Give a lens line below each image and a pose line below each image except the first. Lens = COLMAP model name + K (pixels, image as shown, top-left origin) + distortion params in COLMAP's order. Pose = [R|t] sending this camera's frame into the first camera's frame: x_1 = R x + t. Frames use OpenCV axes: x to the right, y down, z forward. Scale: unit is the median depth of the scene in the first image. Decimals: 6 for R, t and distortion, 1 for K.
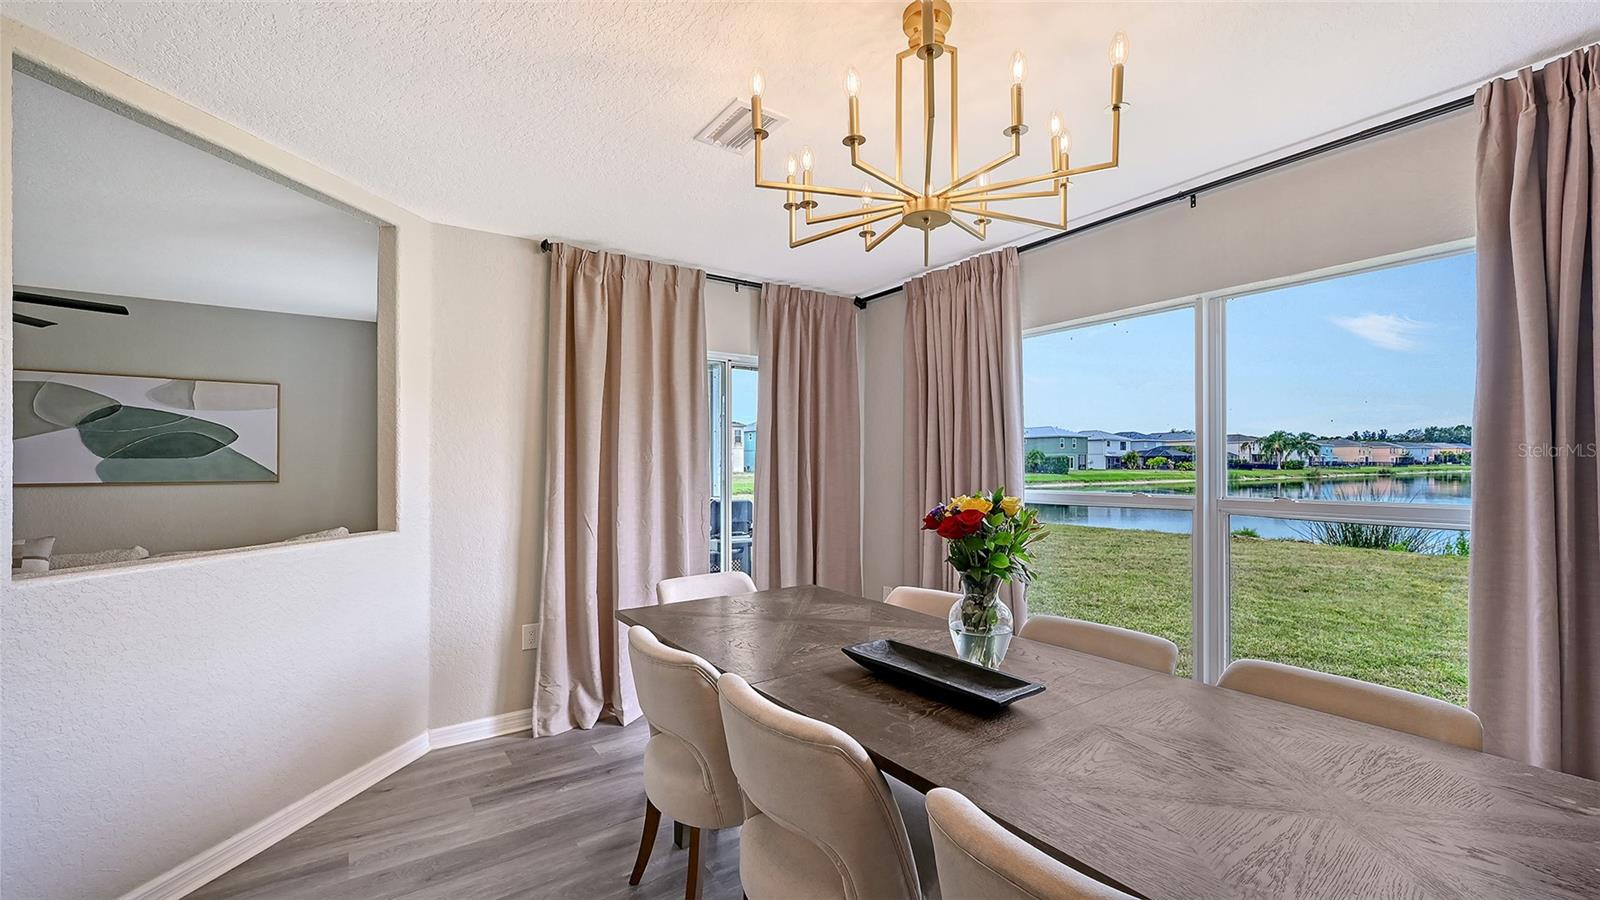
lens RADIAL K [[640.0, 0, 806.0], [0, 640.0, 462.8], [0, 0, 1]] dist [-0.000459, -0.000004]
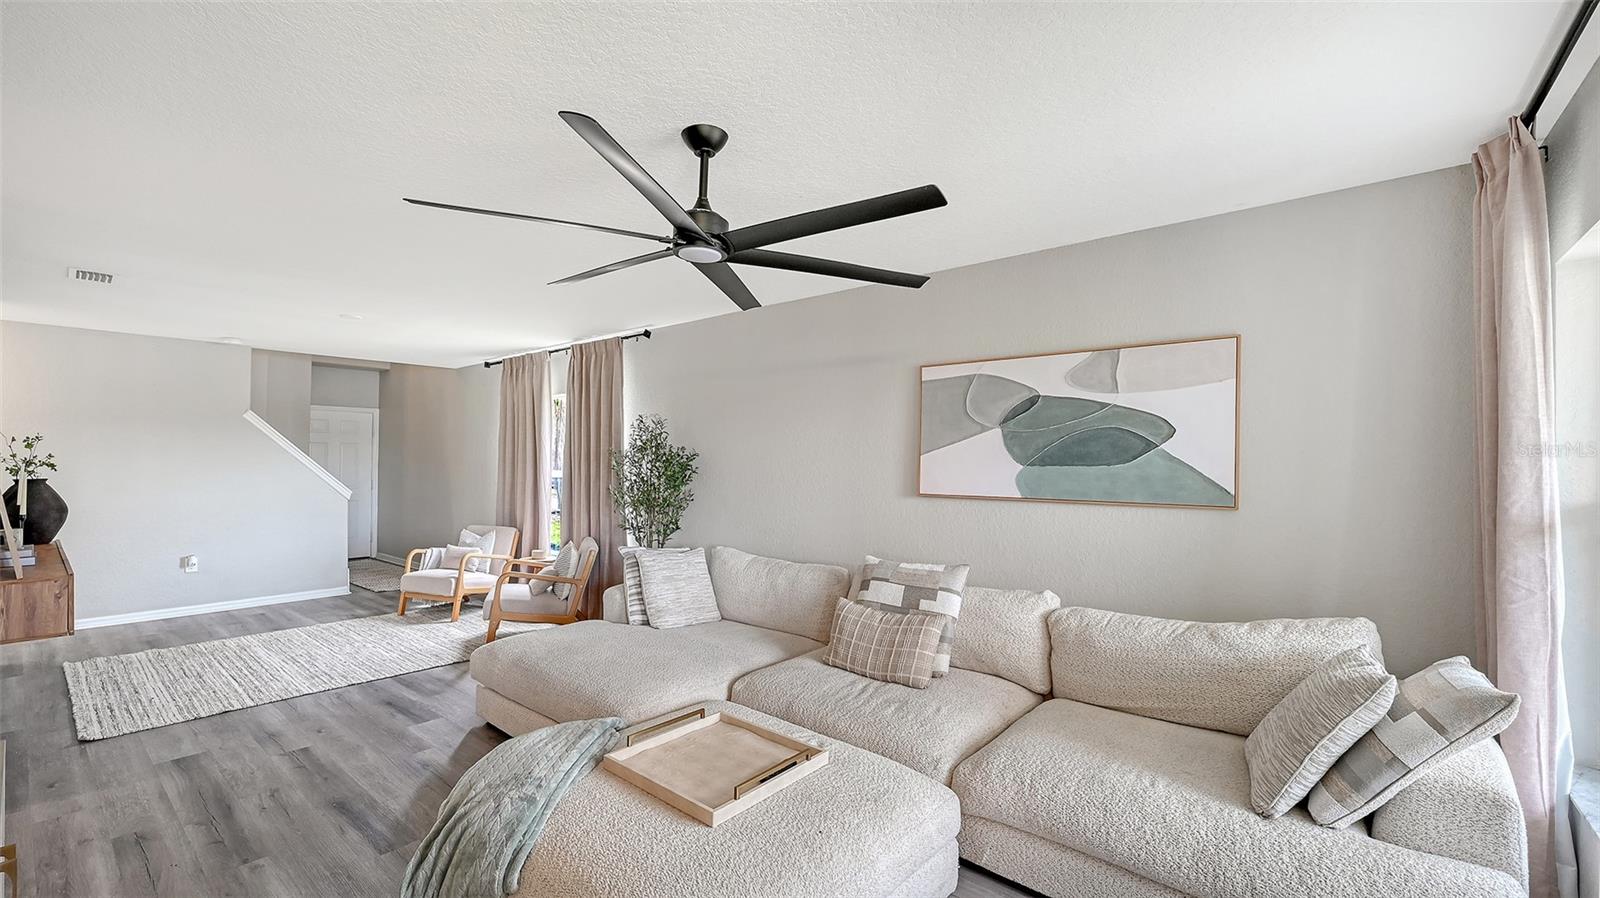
lens RADIAL K [[640.0, 0, 787.5], [0, 640.0, 460.1], [0, 0, 1]] dist [-0.000459, -0.000004]
pose [[0.262727, 0.002167, -0.964868, -0.409488], [-0.002599, 0.999995, 0.001538, -0.013761], [0.964867, 0.002103, 0.262732, 0.499741]]
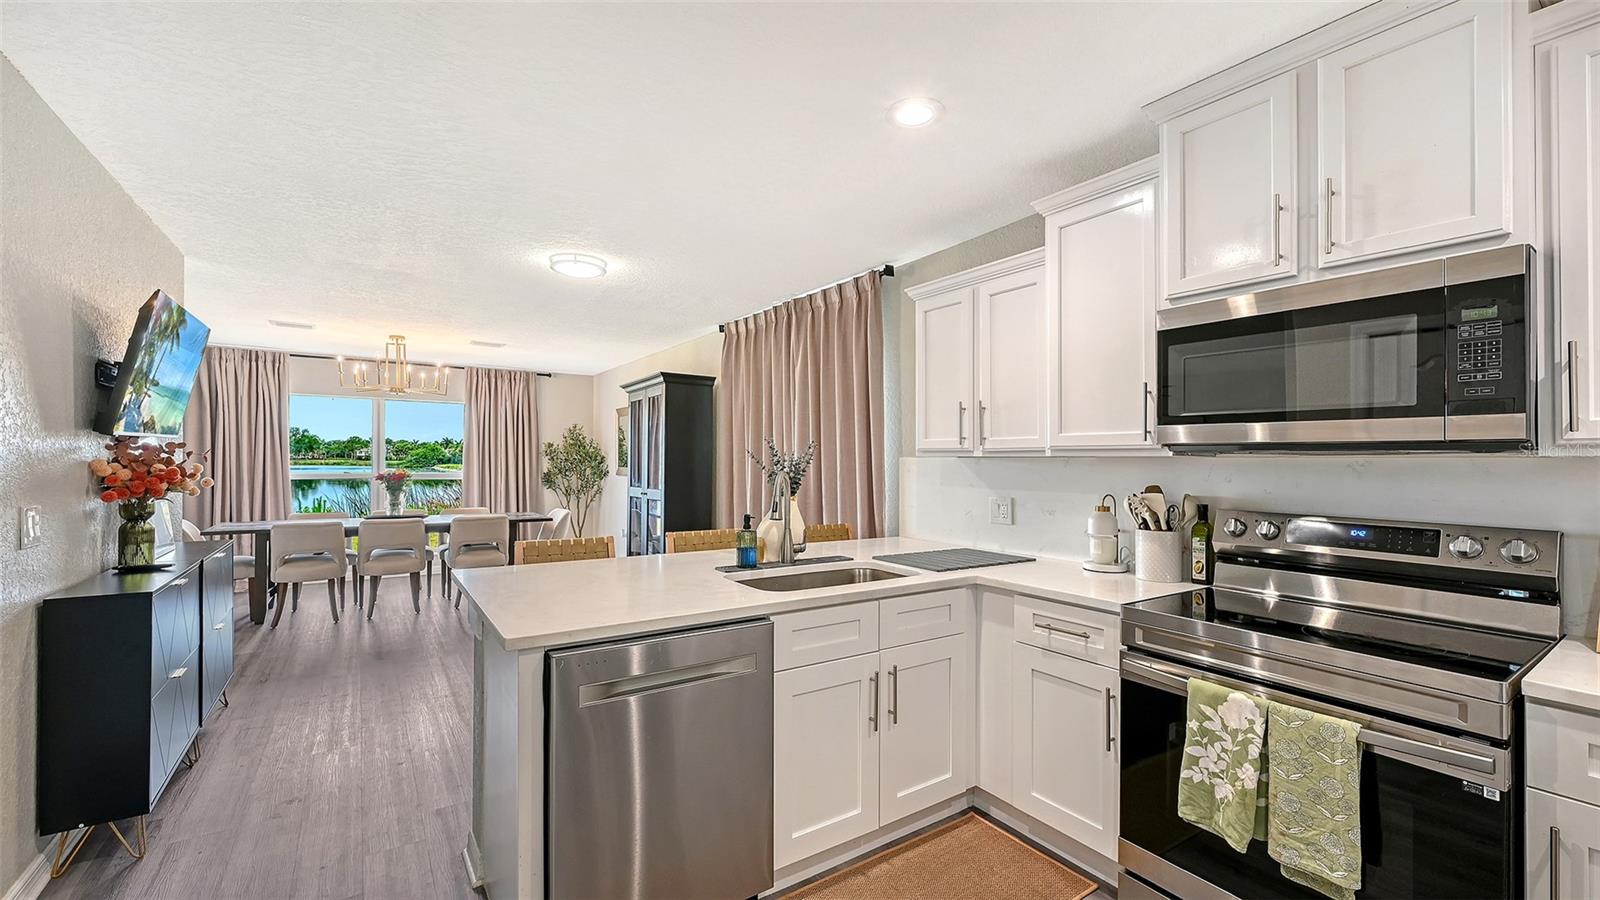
lens RADIAL K [[640.0, 0, 798.9], [0, 640.0, 467.0], [0, 0, 1]] dist [-0.000459, -0.000004]
pose [[0.018767, -0.001639, 0.999823, -1.256296], [-0.011783, 0.999929, 0.001860, 0.002643], [-0.999754, -0.011816, 0.018746, -0.501454]]
